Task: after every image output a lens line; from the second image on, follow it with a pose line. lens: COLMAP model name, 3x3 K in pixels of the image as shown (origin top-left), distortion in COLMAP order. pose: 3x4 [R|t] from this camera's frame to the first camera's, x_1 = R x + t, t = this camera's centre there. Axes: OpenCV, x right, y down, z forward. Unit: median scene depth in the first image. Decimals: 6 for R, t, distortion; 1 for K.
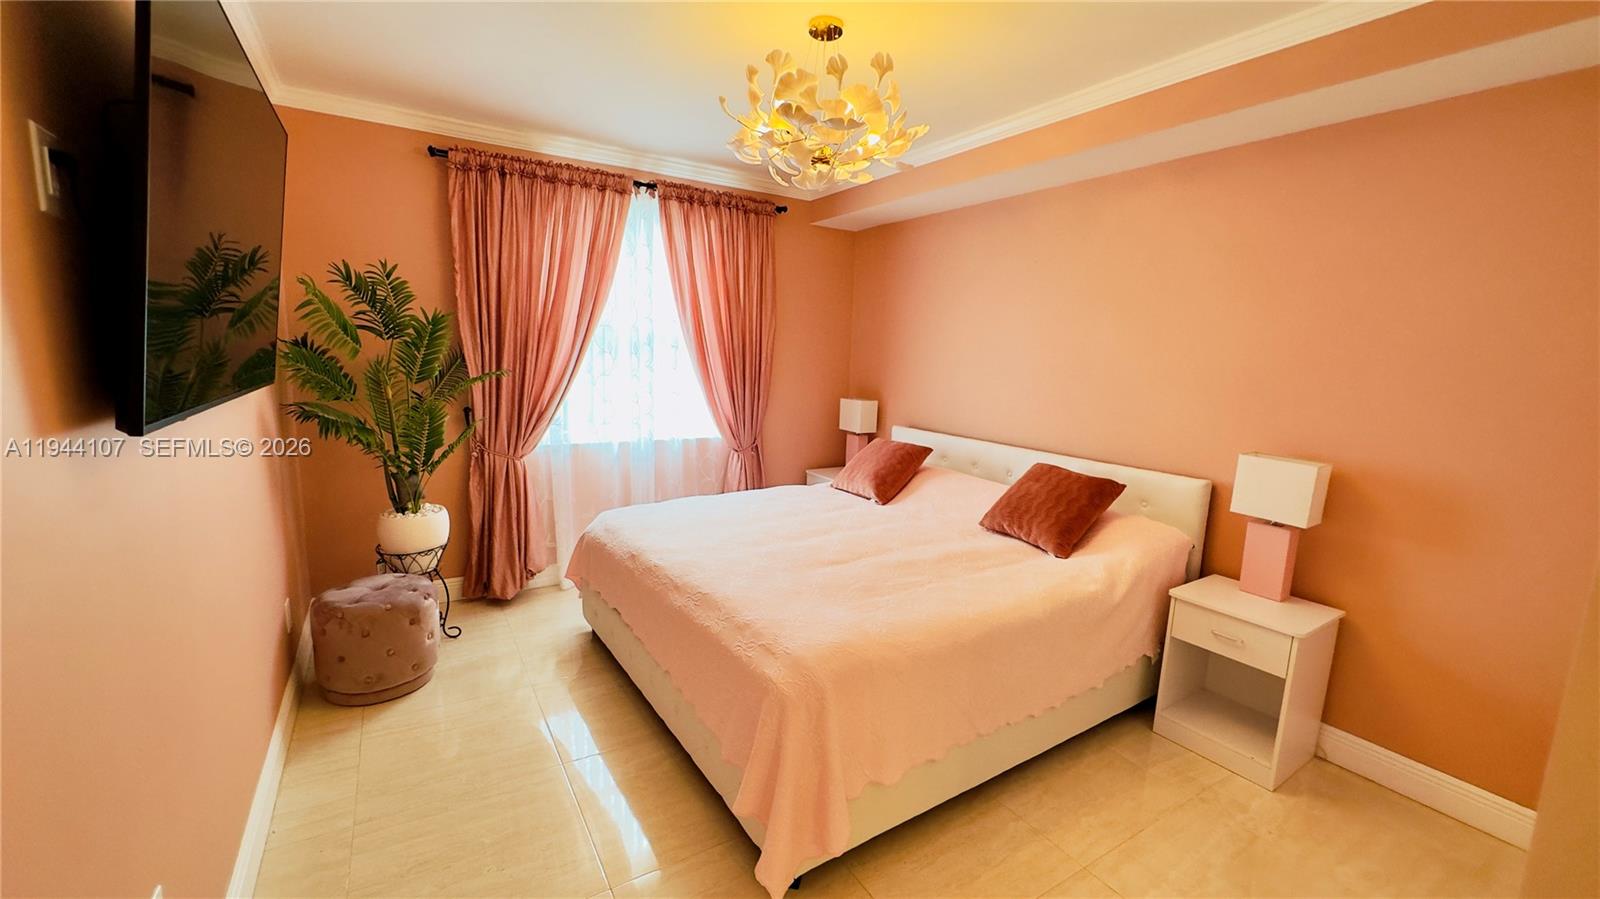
lens RADIAL K [[639.2, 0, 801.6], [0, 639.2, 449.1], [0, 0, 1]] dist [-0.006758, 0.002179]
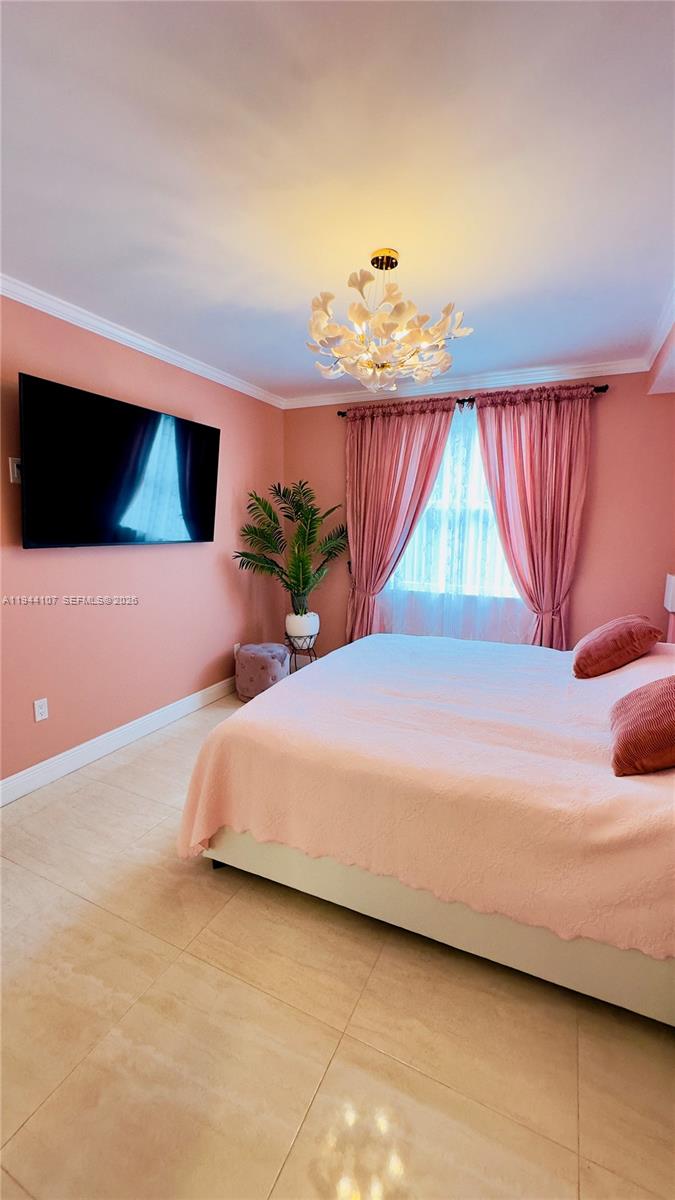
lens RADIAL K [[479.4, 0, 337.6], [0, 479.4, 601.0], [0, 0, 1]] dist [-0.006758, 0.002179]
pose [[0.536543, 0.107557, -0.836991, 0.507917], [-0.121415, 0.991364, 0.049563, -0.019852], [0.835093, 0.075031, 0.544968, 0.279470]]
